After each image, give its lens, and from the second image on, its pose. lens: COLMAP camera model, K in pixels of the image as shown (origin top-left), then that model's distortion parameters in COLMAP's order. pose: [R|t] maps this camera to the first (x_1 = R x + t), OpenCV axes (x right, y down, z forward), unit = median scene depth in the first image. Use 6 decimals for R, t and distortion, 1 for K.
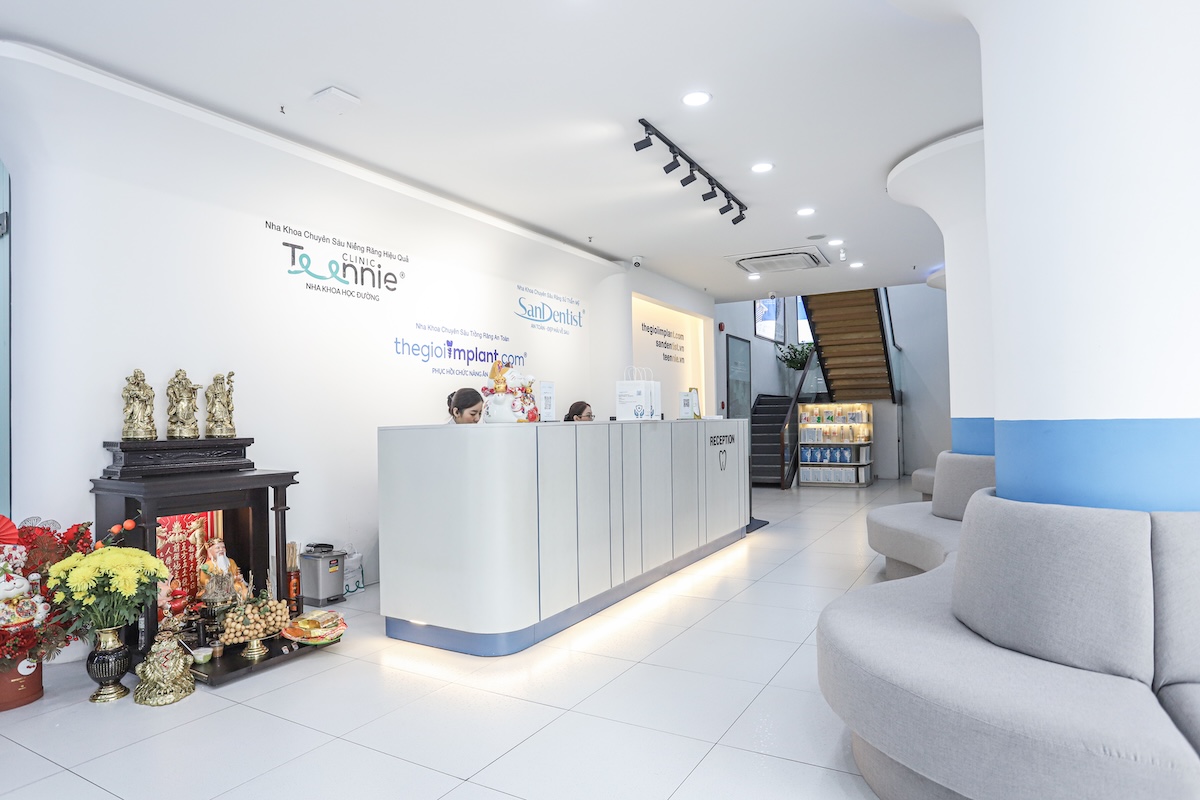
lens RADIAL K [[692.8, 0, 600.0], [0, 692.8, 400.0], [0, 0, 1]] dist [-0.026716, -0.000146]
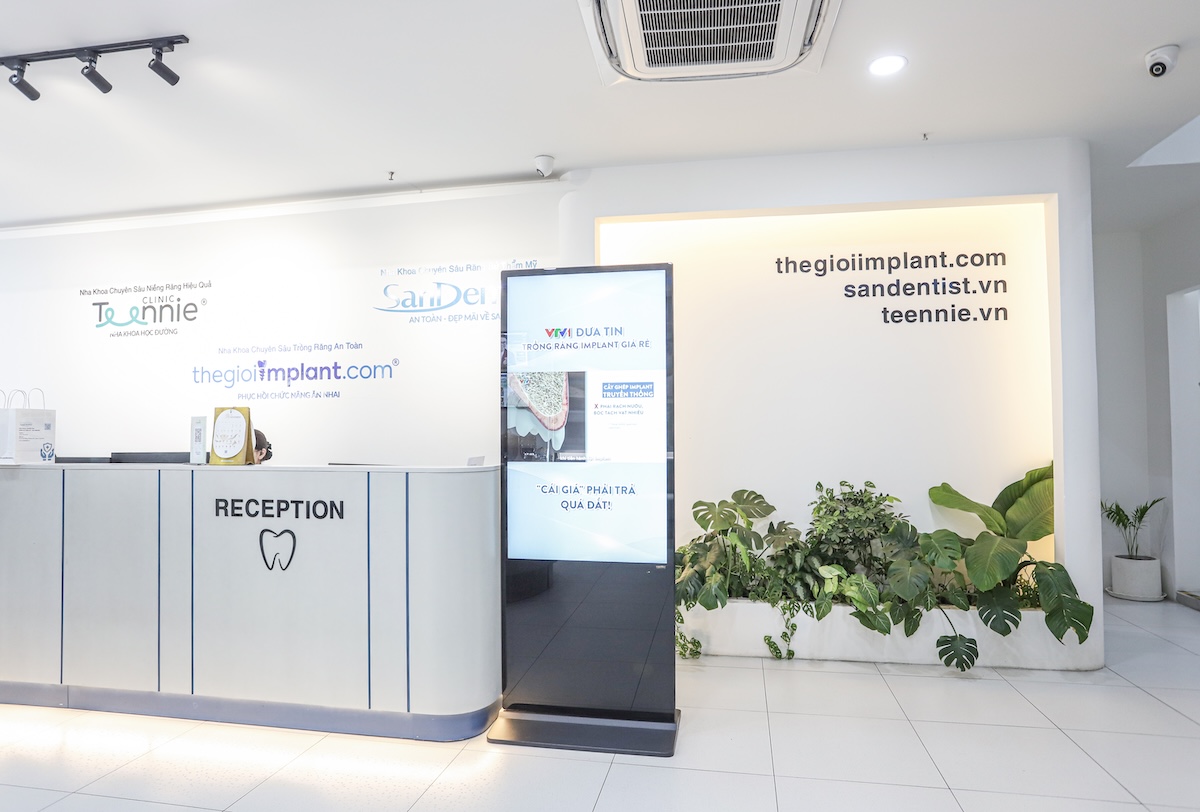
lens RADIAL K [[702.5, 0, 601.4], [0, 702.5, 411.6], [0, 0, 1]] dist [-0.069561, 0.042722]
pose [[0.331874, -0.014730, -0.943209, 0.754128], [0.027093, 0.999614, -0.006078, -0.003970], [0.942934, -0.023537, 0.332145, 1.108493]]
